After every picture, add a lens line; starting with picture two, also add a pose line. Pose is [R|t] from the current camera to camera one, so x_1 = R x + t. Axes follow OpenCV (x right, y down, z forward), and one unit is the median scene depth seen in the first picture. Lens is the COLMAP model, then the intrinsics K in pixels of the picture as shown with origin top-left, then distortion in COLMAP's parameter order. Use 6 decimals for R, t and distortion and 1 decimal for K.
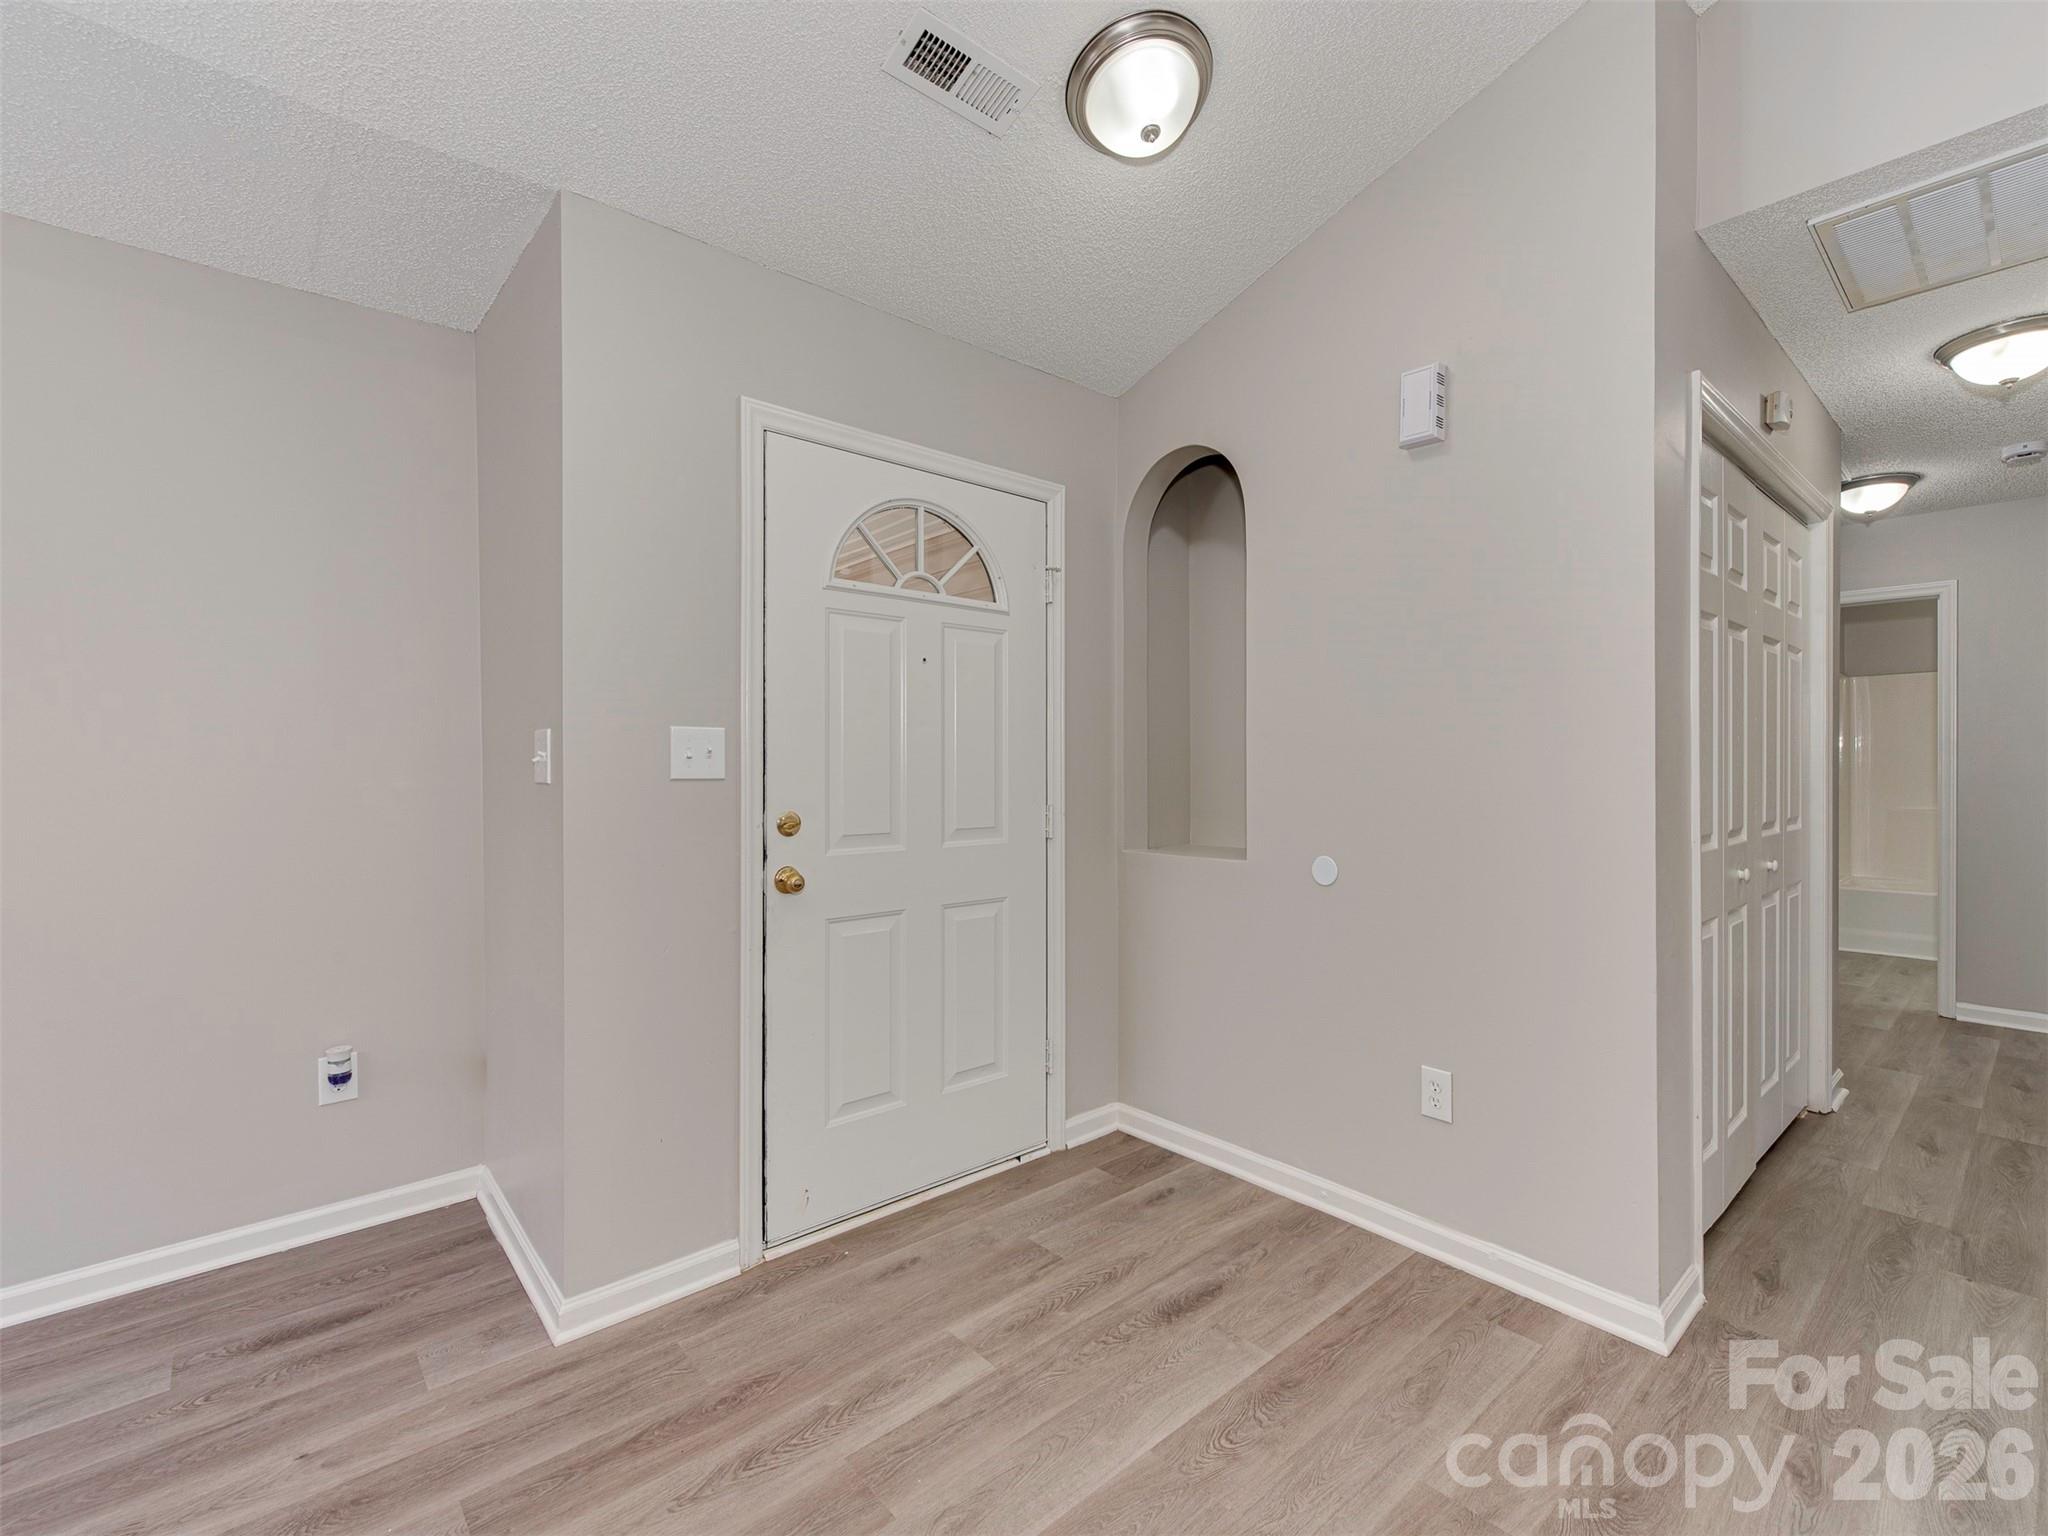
lens RADIAL K [[910.1, 0, 1058.9], [0, 910.1, 781.9], [0, 0, 1]] dist [0.008679, -0.004497]
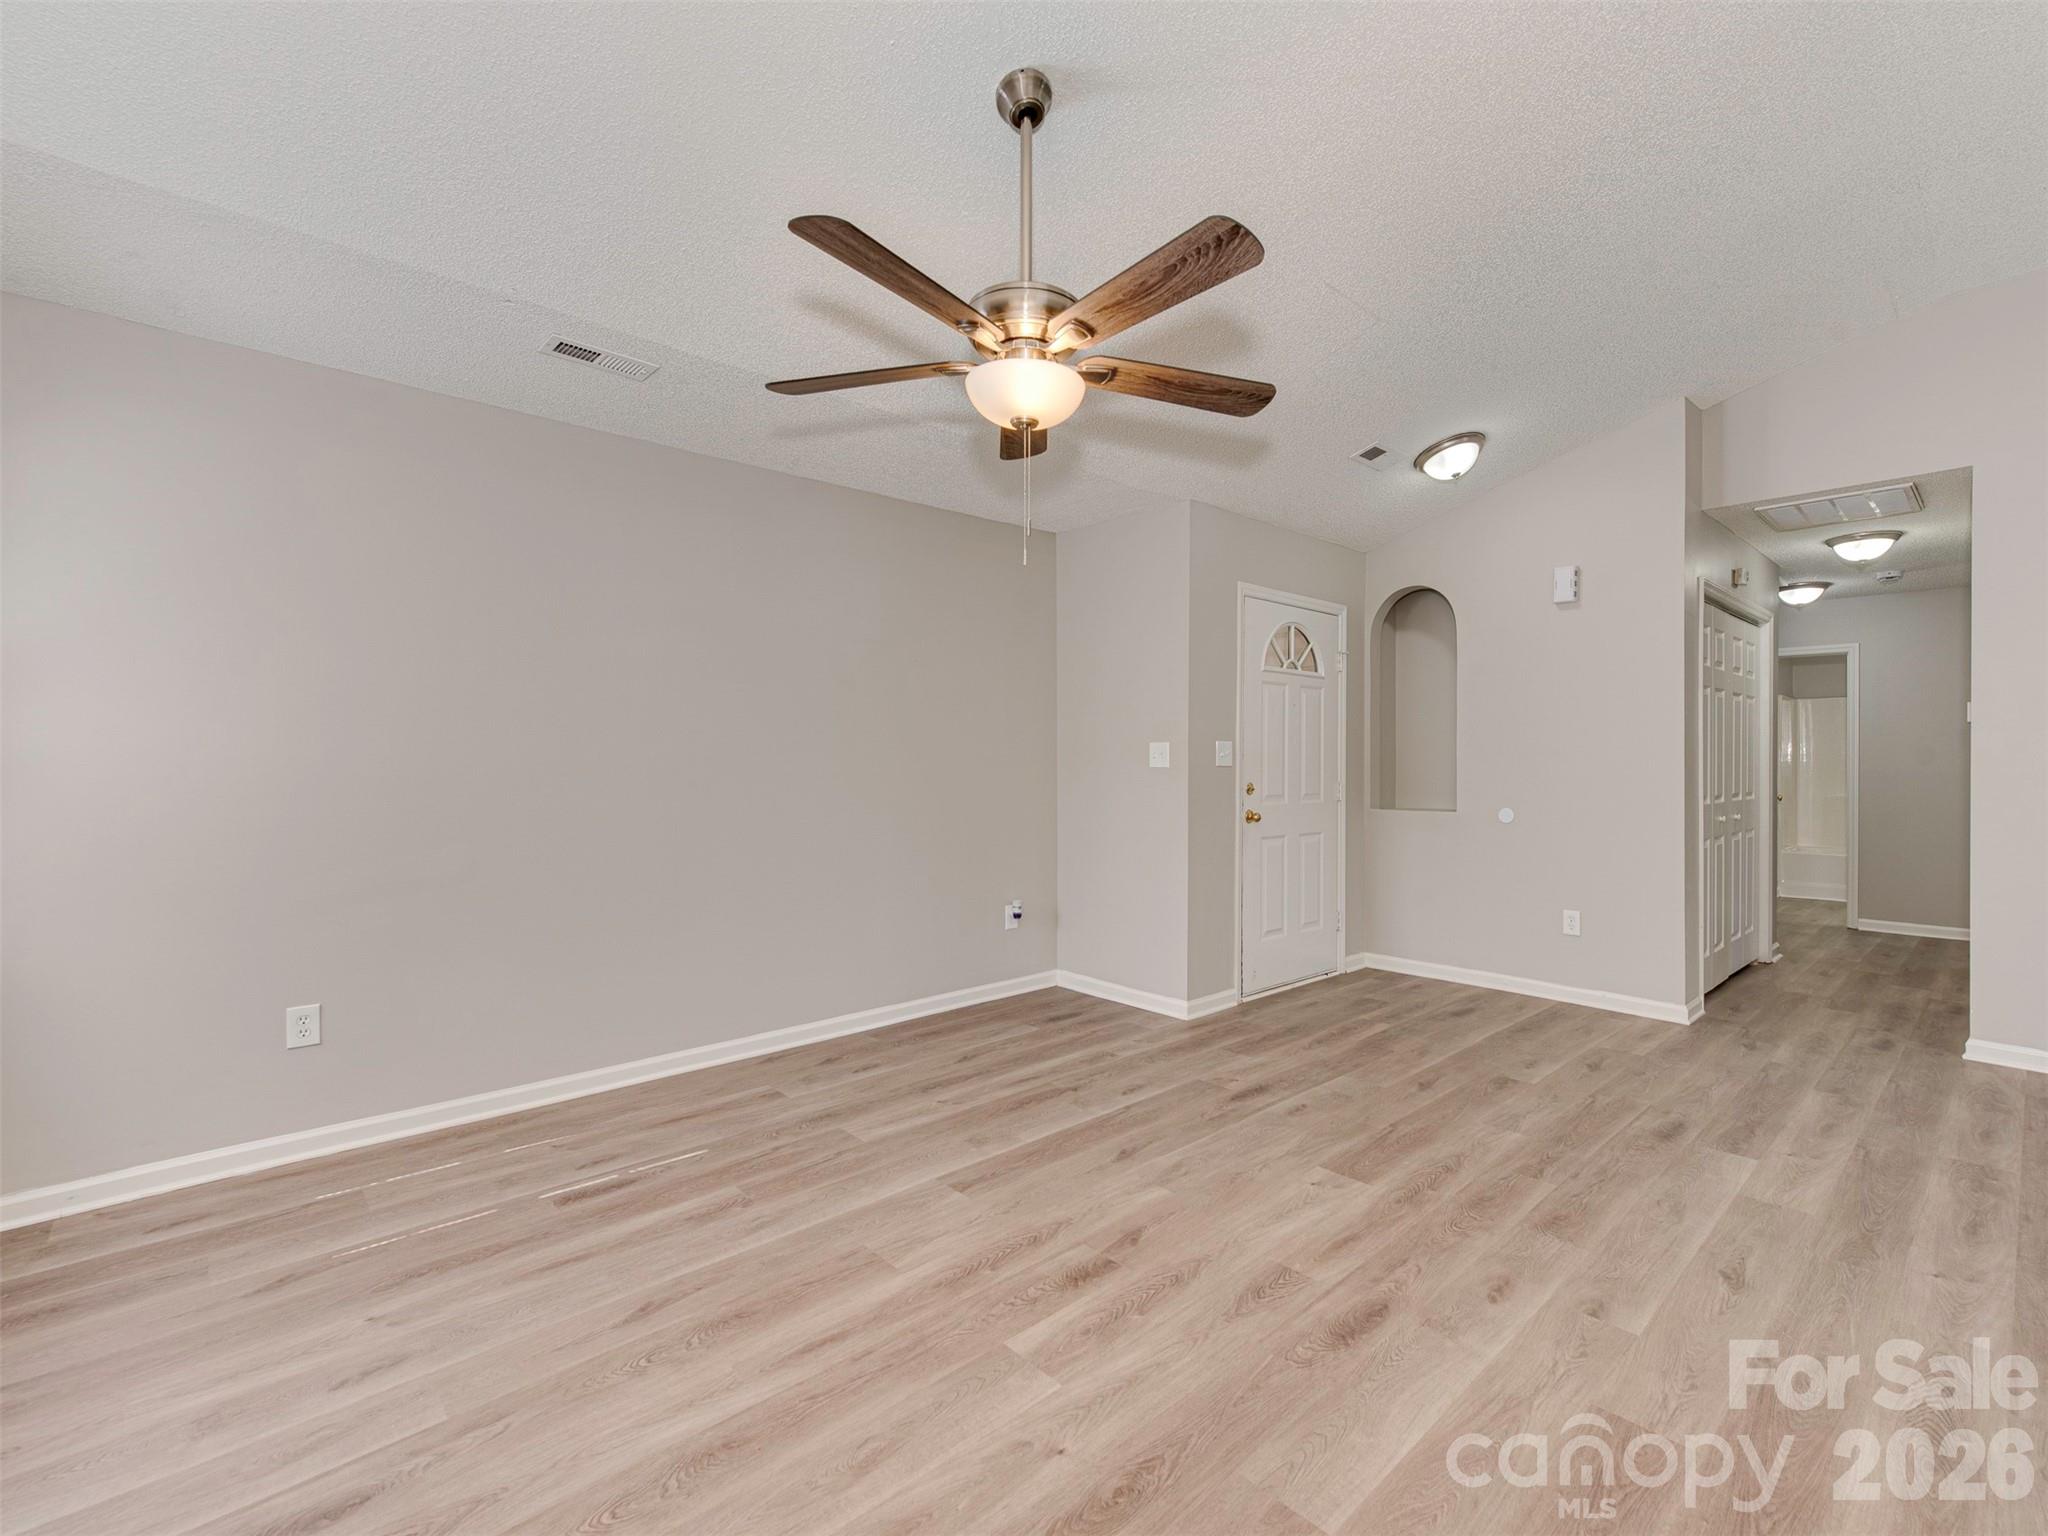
lens RADIAL K [[910.1, 0, 1025.5], [0, 910.1, 773.4], [0, 0, 1]] dist [0.008679, -0.004497]
pose [[0.999985, 0.005486, -0.000468, -0.787001], [-0.005488, 0.999975, -0.004534, 0.023545], [0.000443, 0.004537, 0.999990, -1.013306]]
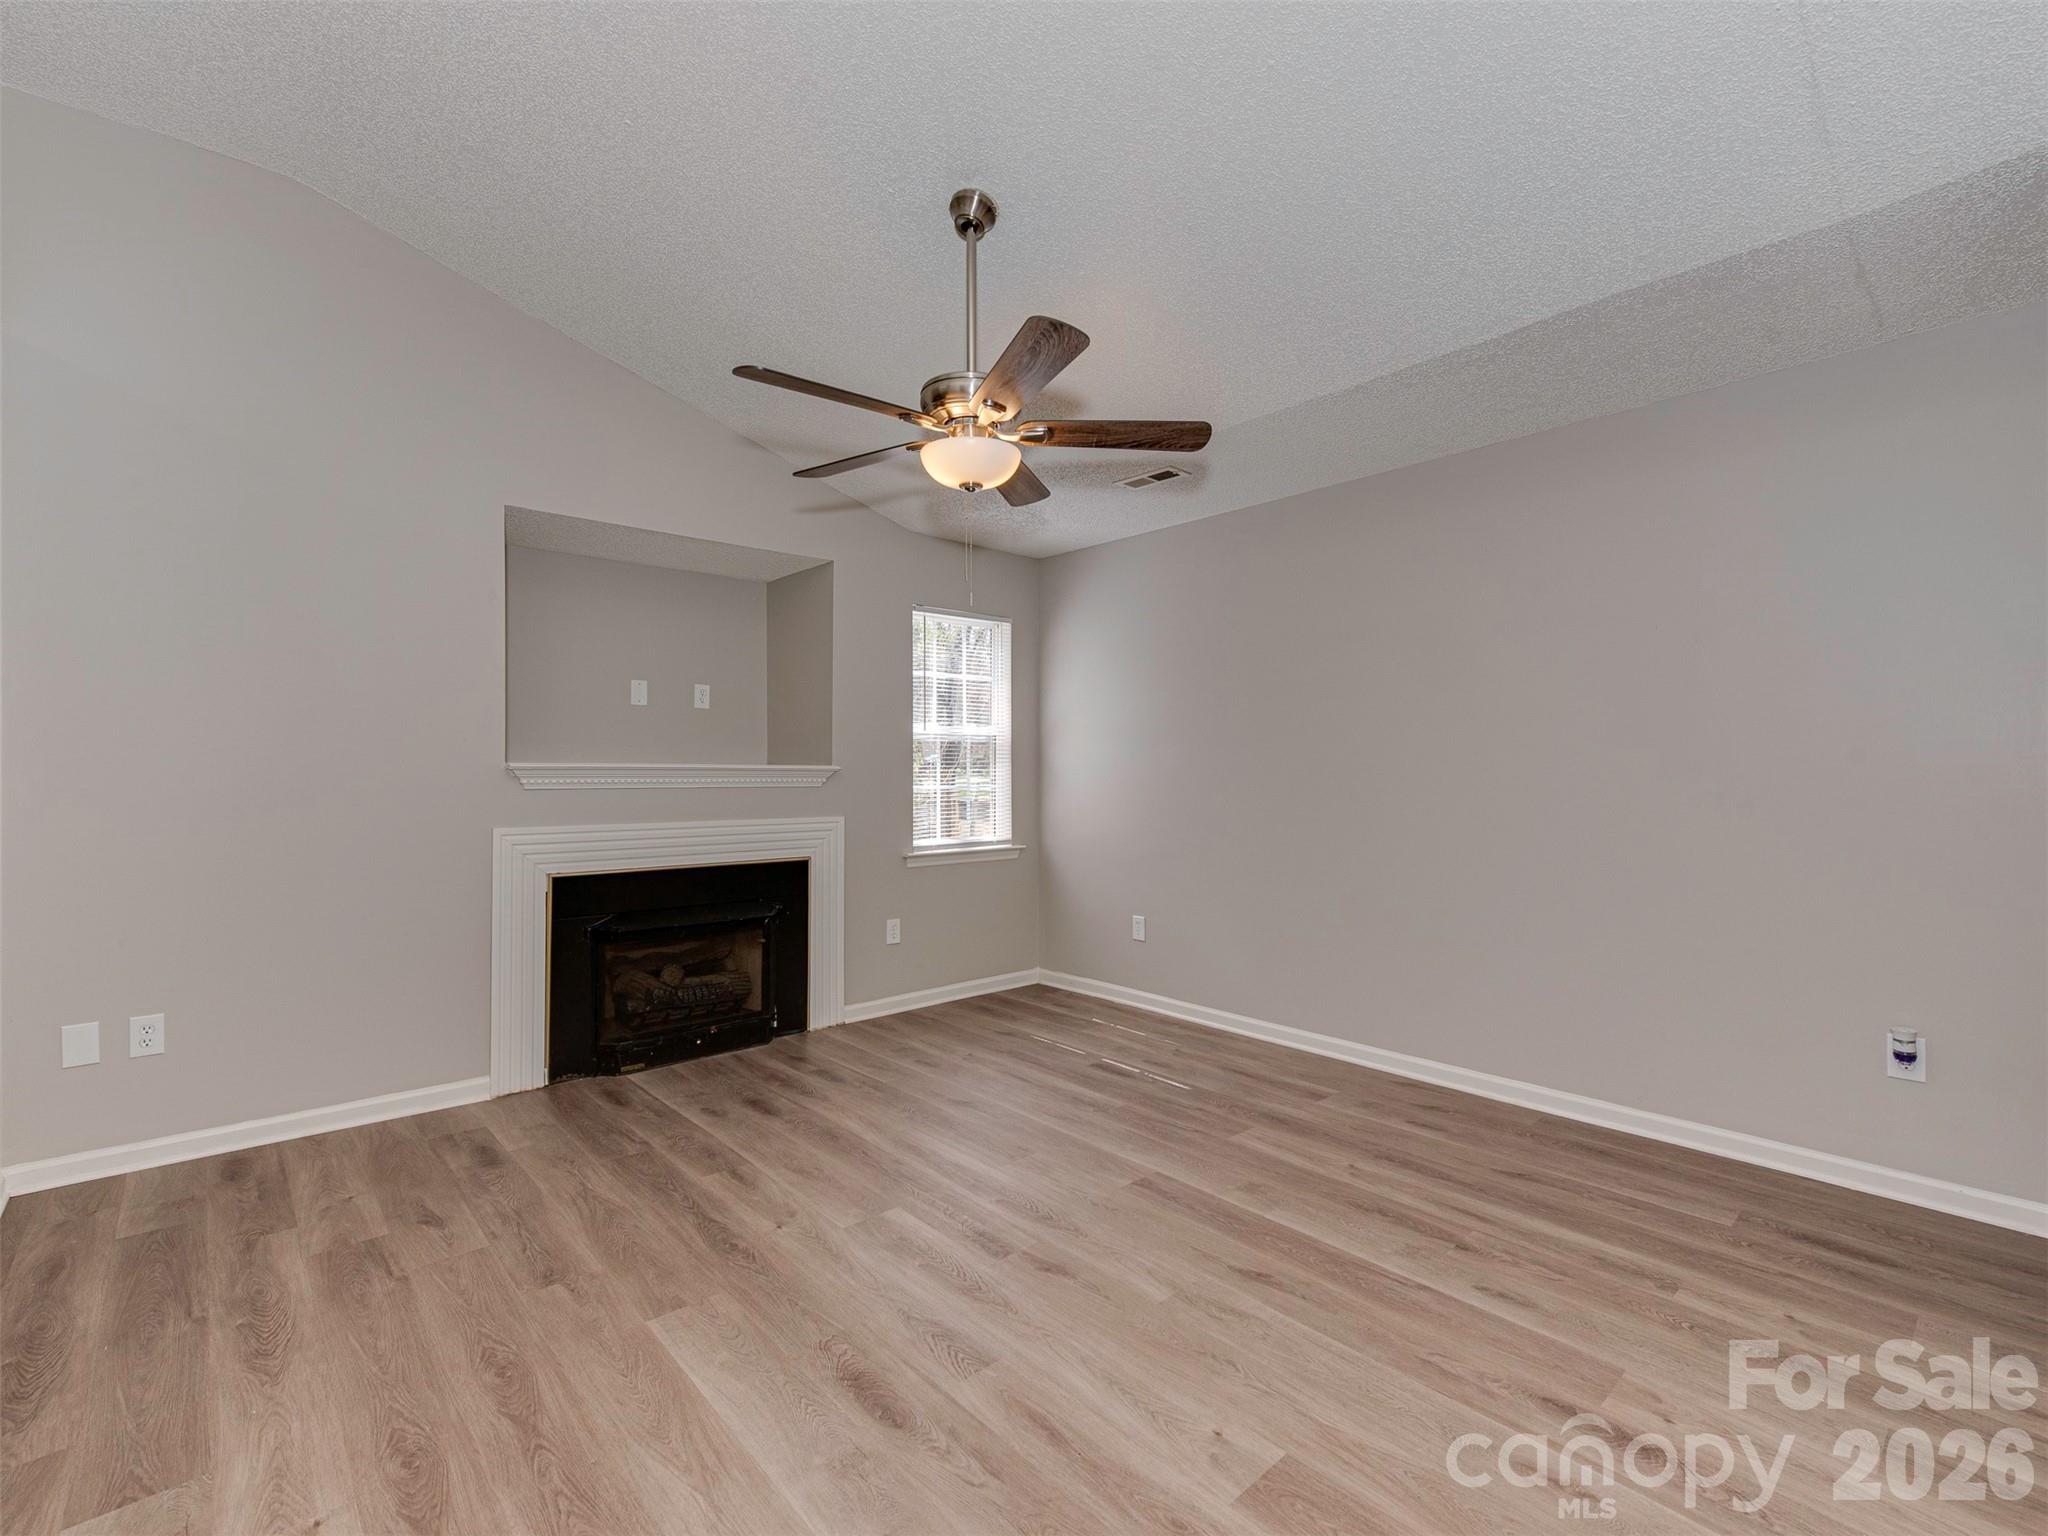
lens RADIAL K [[910.1, 0, 1053.0], [0, 910.1, 768.7], [0, 0, 1]] dist [0.008679, -0.004497]
pose [[0.015981, 0.004103, -0.999864, 0.287827], [-0.019365, 0.999805, 0.003793, -0.002022], [0.999685, 0.019302, 0.016058, -0.036241]]
